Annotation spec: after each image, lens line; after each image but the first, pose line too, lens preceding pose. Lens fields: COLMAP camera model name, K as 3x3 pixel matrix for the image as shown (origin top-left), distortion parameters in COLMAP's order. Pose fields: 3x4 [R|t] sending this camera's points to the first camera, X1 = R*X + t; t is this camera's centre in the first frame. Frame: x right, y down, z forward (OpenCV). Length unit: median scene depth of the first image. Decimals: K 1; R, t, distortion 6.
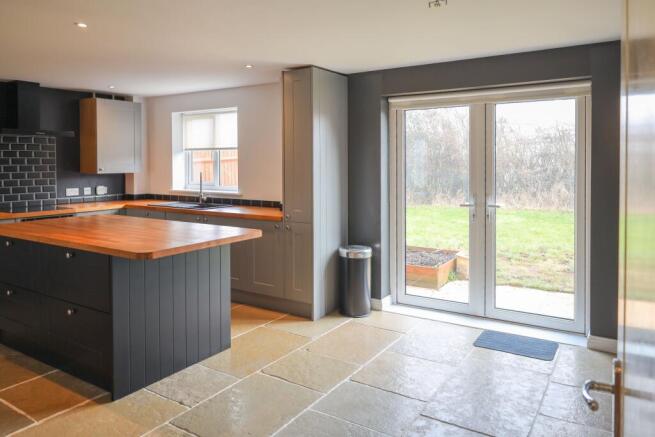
lens RADIAL K [[453.9, 0, 330.0], [0, 453.9, 169.2], [0, 0, 1]] dist [-0.017137, 0.020941]
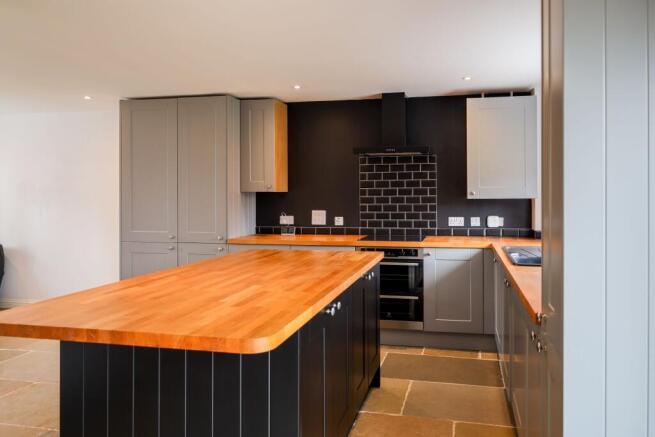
lens RADIAL K [[453.9, 0, 369.2], [0, 453.9, 205.2], [0, 0, 1]] dist [-0.017137, 0.020941]
pose [[0.368167, 0.021599, -0.929509, 0.124615], [-0.010151, 0.999764, 0.019211, 0.007403], [0.929704, 0.002363, 0.368300, 0.554520]]
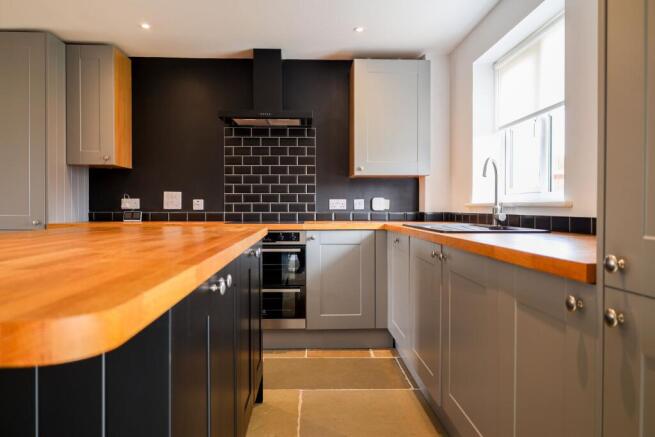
lens RADIAL K [[453.9, 0, 322.9], [0, 453.9, 214.2], [0, 0, 1]] dist [-0.017137, 0.020941]
pose [[0.573970, 0.014279, -0.818752, -0.002008], [-0.013719, 0.999875, 0.007821, 0.060482], [0.818762, 0.006744, 0.574094, 0.571082]]
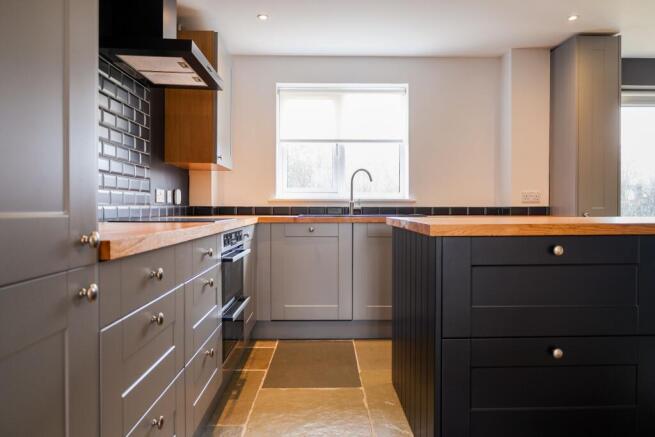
lens RADIAL K [[453.9, 0, 327.7], [0, 453.9, 220.3], [0, 0, 1]] dist [-0.017137, 0.020941]
pose [[0.830654, -0.012452, 0.556649, -0.701369], [0.004931, 0.999875, 0.015008, 0.072187], [-0.556767, -0.009722, 0.830612, 0.427735]]
